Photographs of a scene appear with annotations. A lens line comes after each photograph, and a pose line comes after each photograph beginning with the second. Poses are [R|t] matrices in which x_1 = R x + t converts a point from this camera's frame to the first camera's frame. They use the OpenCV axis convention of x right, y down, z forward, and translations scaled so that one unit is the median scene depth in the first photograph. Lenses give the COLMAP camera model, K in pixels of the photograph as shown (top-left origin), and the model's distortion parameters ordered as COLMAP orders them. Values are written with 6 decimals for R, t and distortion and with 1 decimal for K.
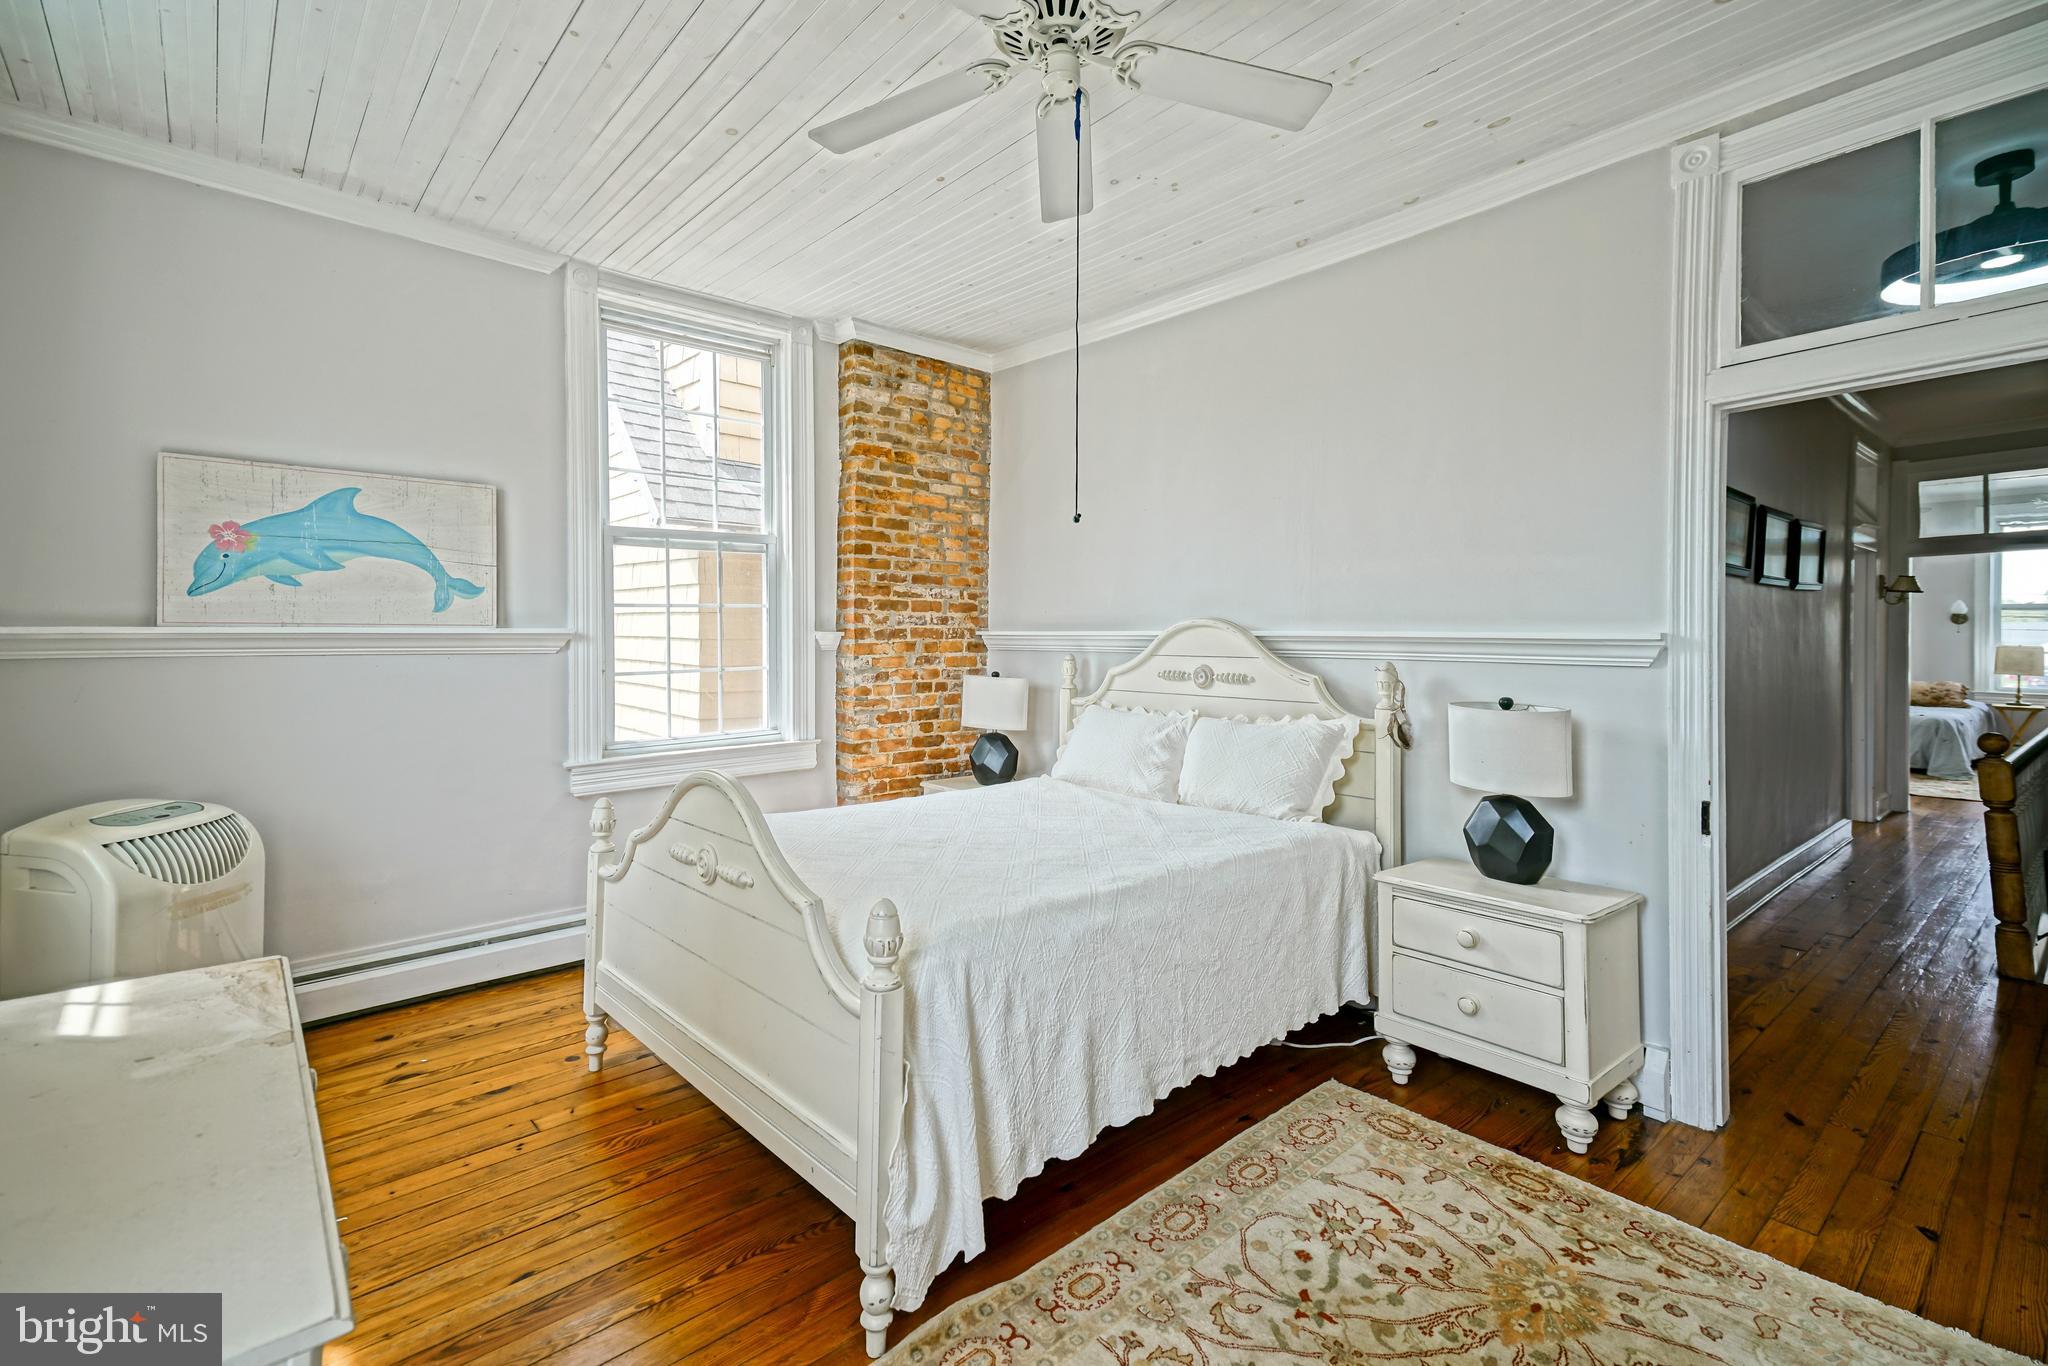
lens RADIAL K [[907.6, 0, 993.3], [0, 907.6, 632.0], [0, 0, 1]] dist [0.039760, -0.004977]
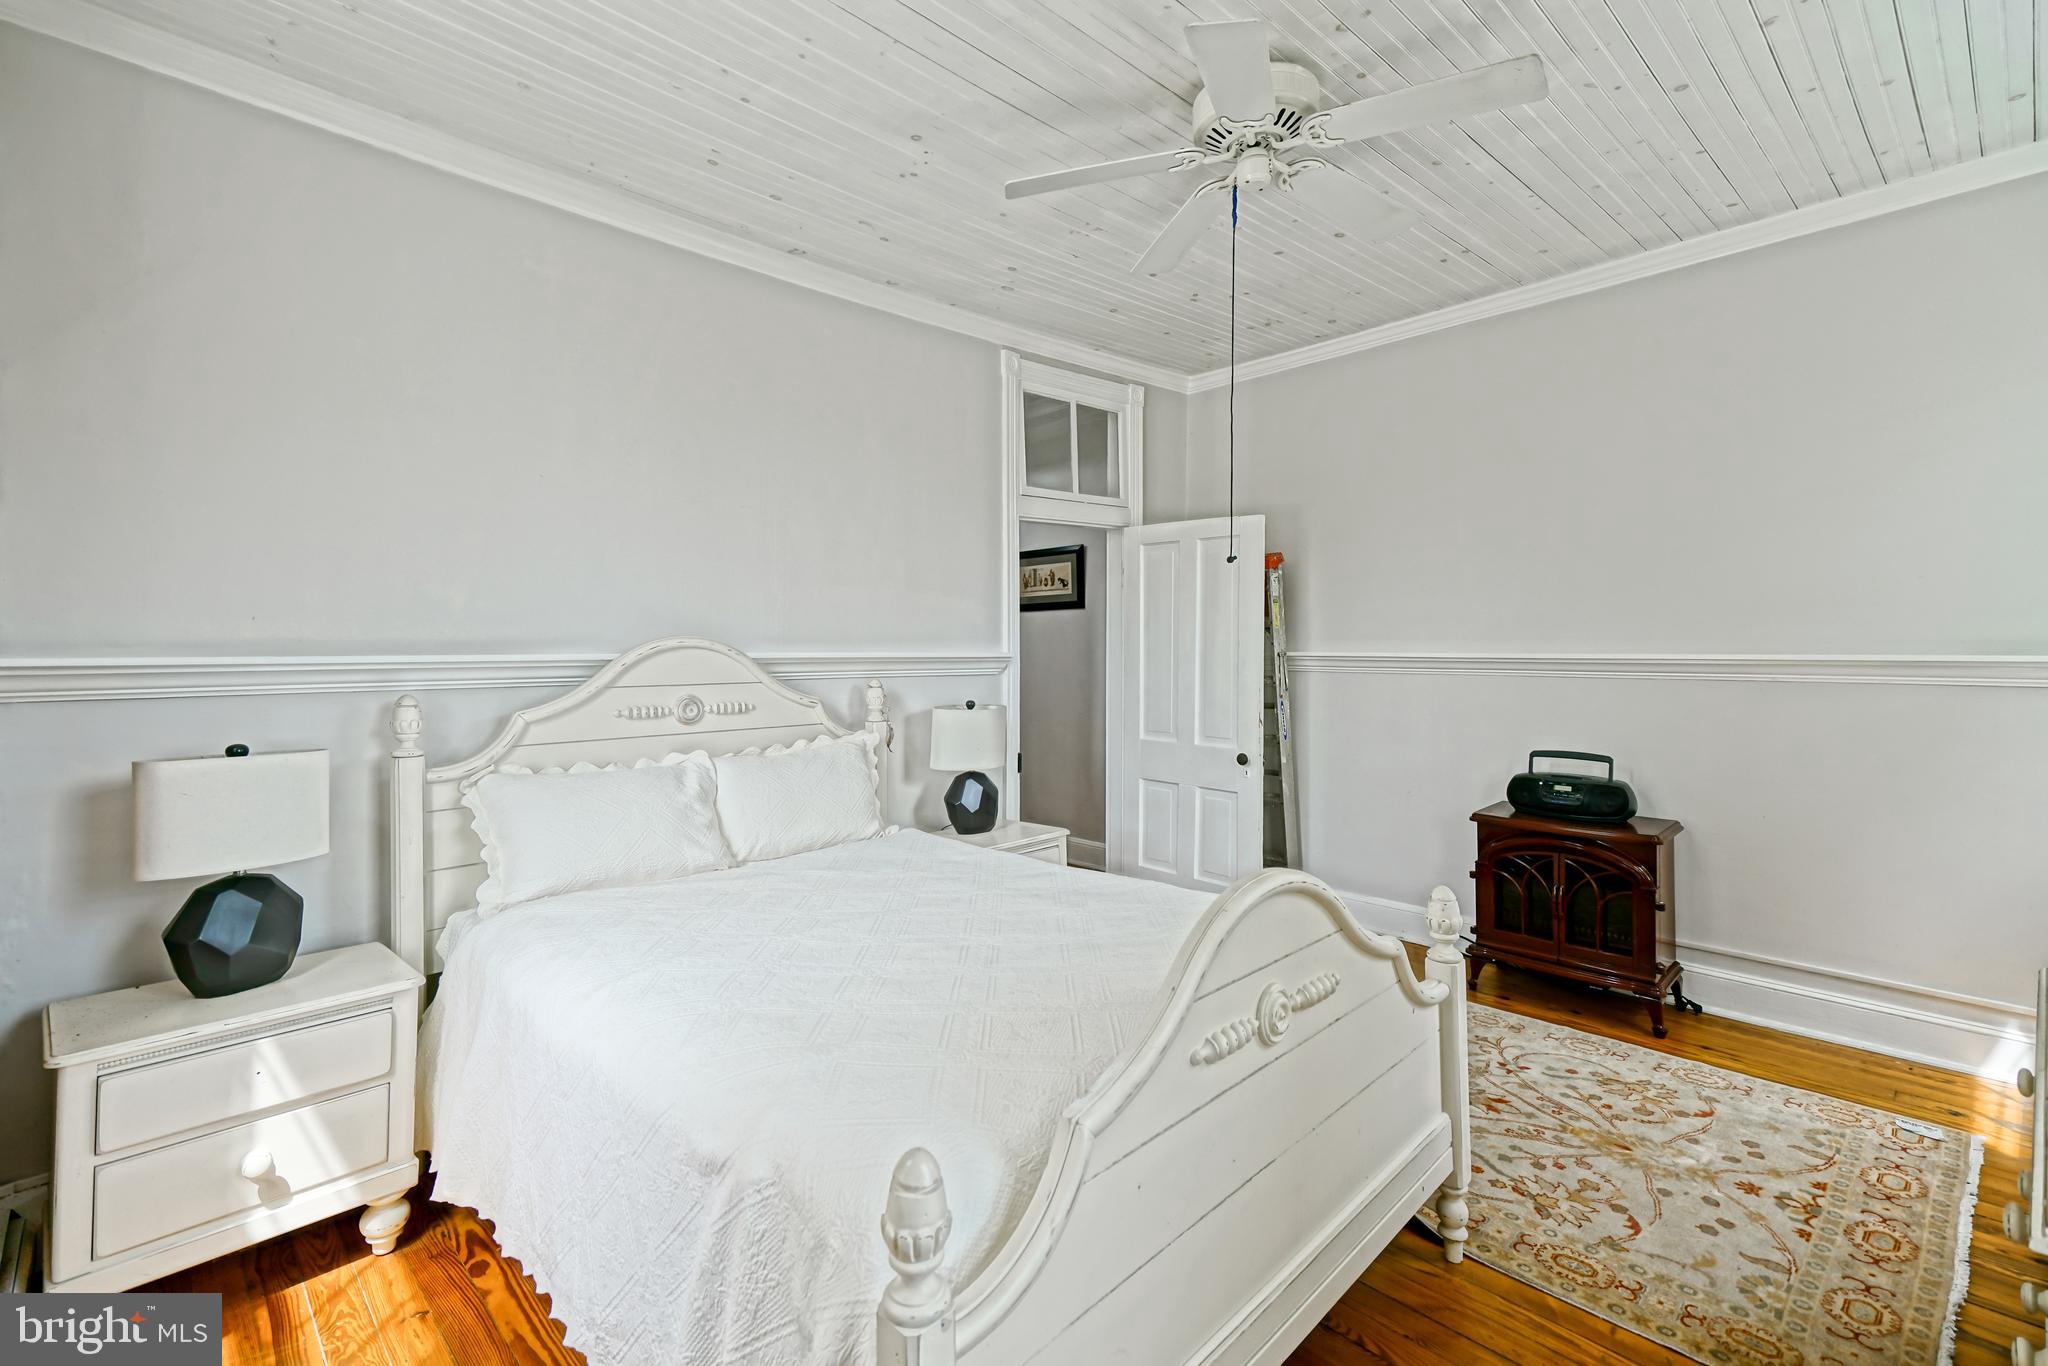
lens RADIAL K [[907.6, 0, 1024.1], [0, 907.6, 672.4], [0, 0, 1]] dist [0.039760, -0.004977]
pose [[-0.069418, -0.029468, 0.997152, -0.611849], [0.003441, 0.999551, 0.029778, -0.007975], [-0.997582, 0.005499, -0.069285, 0.771711]]
